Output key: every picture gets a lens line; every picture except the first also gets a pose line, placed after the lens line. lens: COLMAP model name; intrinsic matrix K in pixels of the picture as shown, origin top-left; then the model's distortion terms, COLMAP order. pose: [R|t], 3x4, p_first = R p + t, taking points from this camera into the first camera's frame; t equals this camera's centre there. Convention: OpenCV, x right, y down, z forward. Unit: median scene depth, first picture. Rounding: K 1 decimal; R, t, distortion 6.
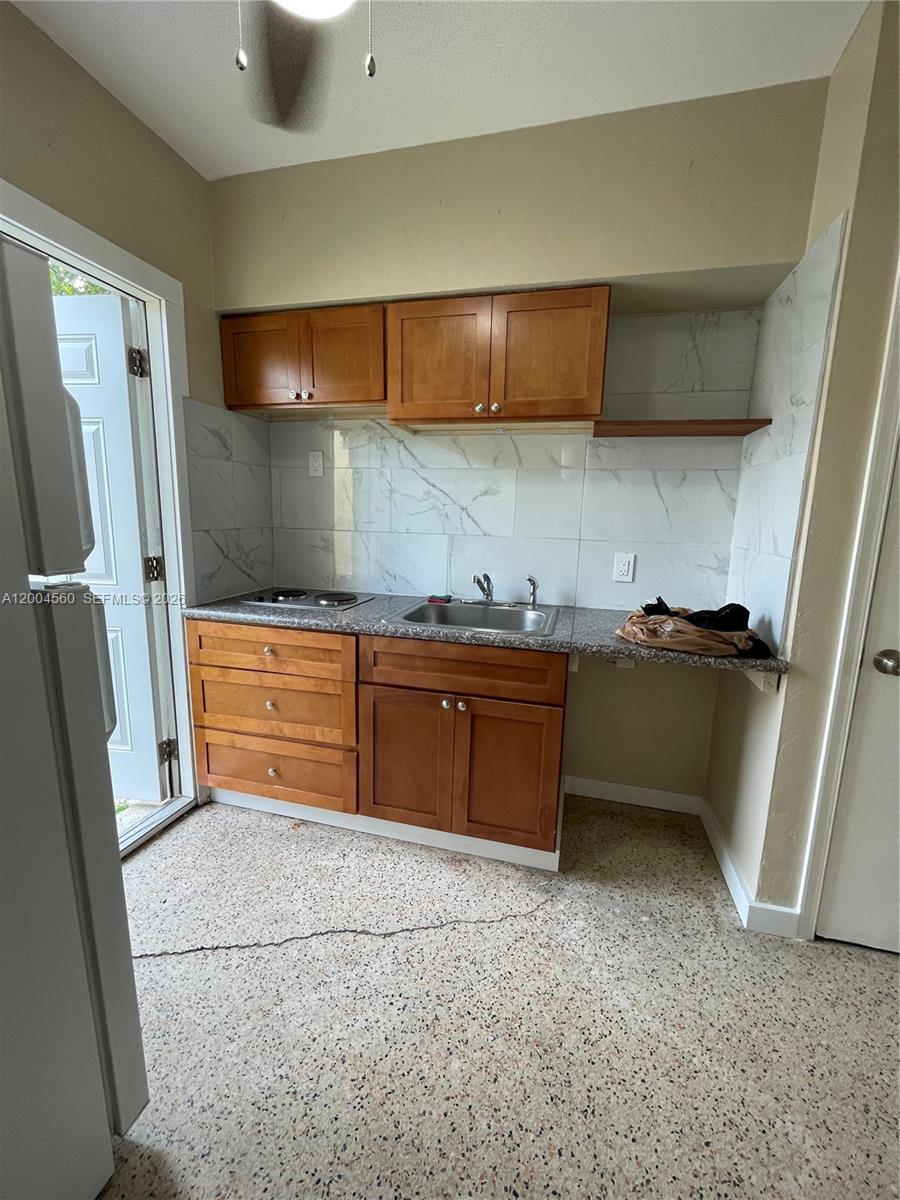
lens RADIAL K [[483.7, 0, 456.5], [0, 483.7, 600.0], [0, 0, 1]] dist [-0.011996, -0.000042]
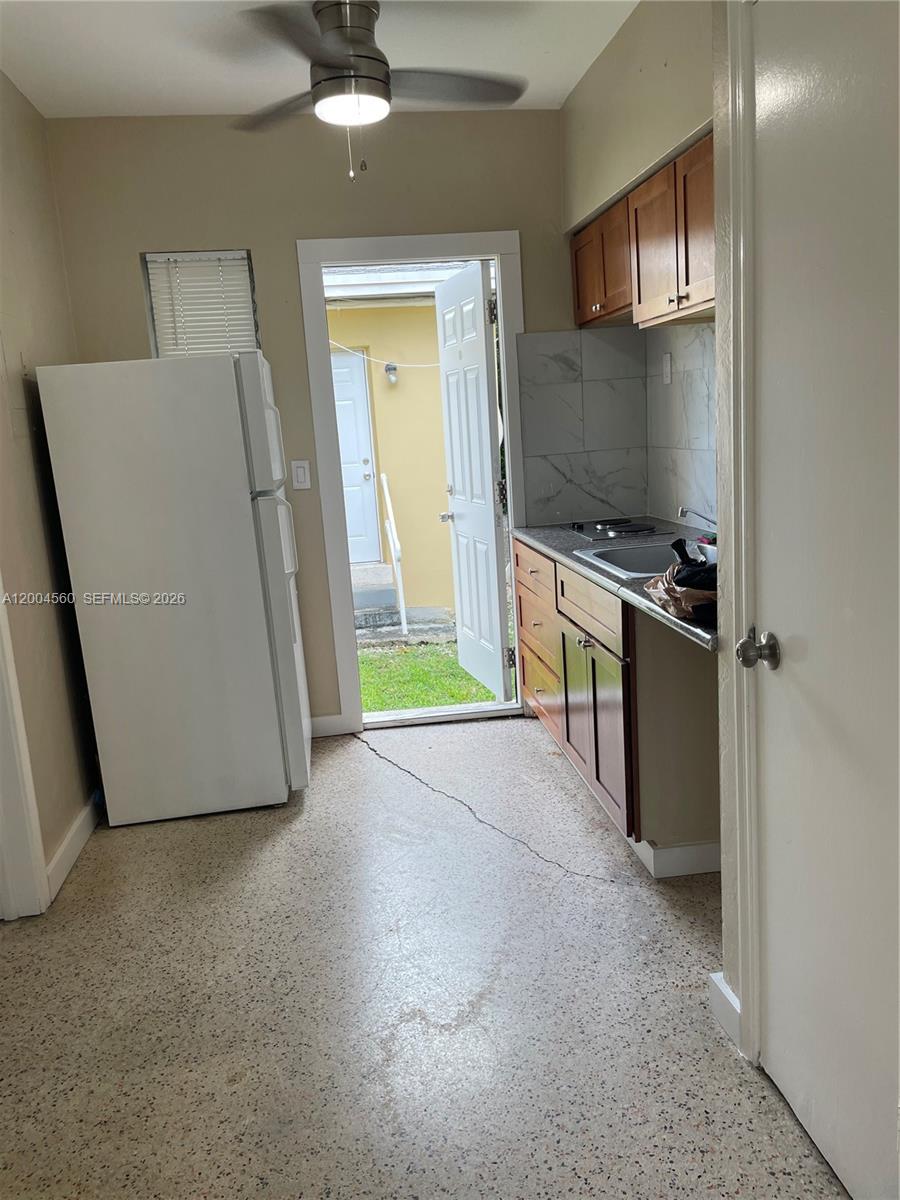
lens RADIAL K [[895.4, 0, 450.0], [0, 895.4, 600.0], [0, 0, 1]] dist [0.068298, -0.099487]
pose [[0.381946, 0.130528, -0.914920, 1.347229], [-0.079196, 0.990957, 0.108315, -0.032728], [0.920785, 0.031087, 0.388830, 0.077905]]
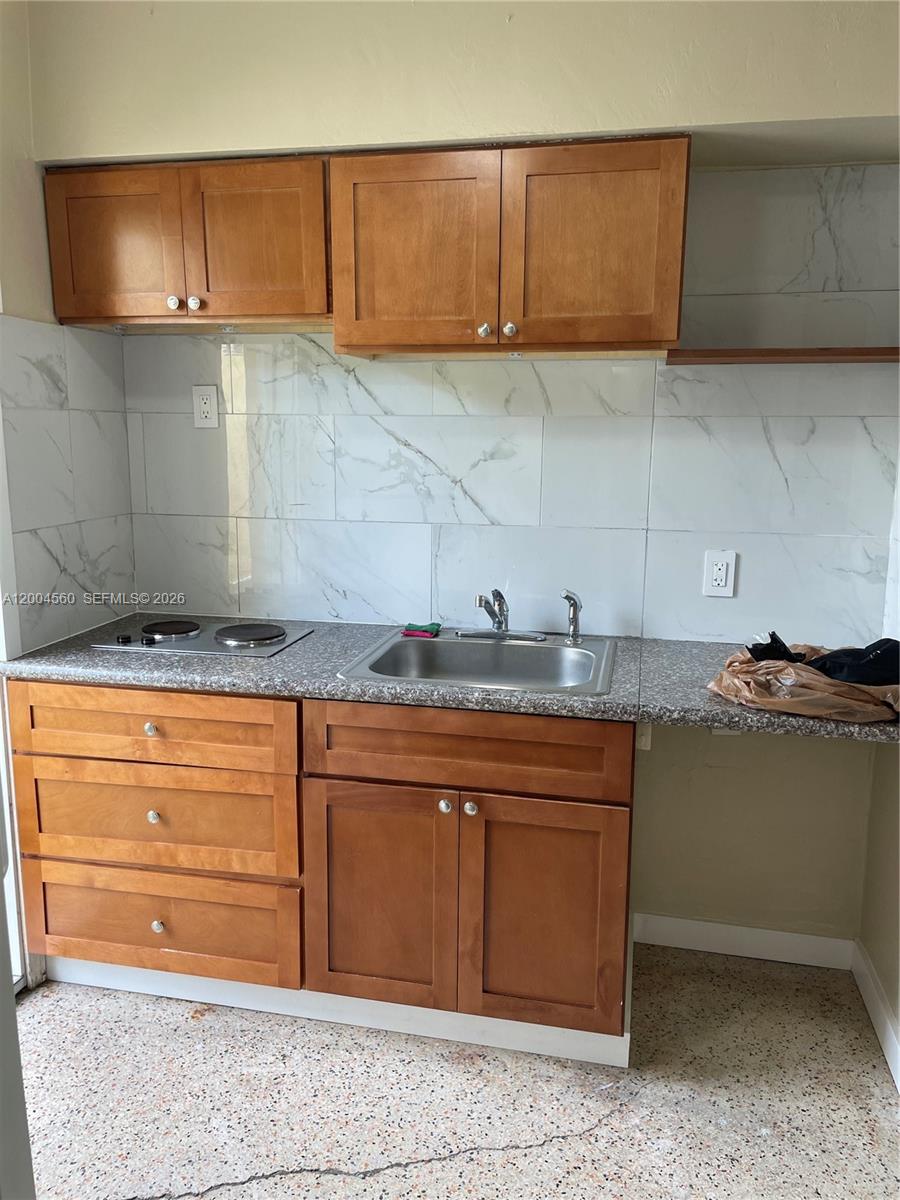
lens RADIAL K [[895.4, 0, 450.0], [0, 895.4, 600.0], [0, 0, 1]] dist [0.068298, -0.099487]
pose [[0.999012, -0.025367, 0.036490, -0.047370], [0.025093, 0.999653, 0.007952, -0.058540], [-0.036679, -0.007028, 0.999302, -0.161795]]
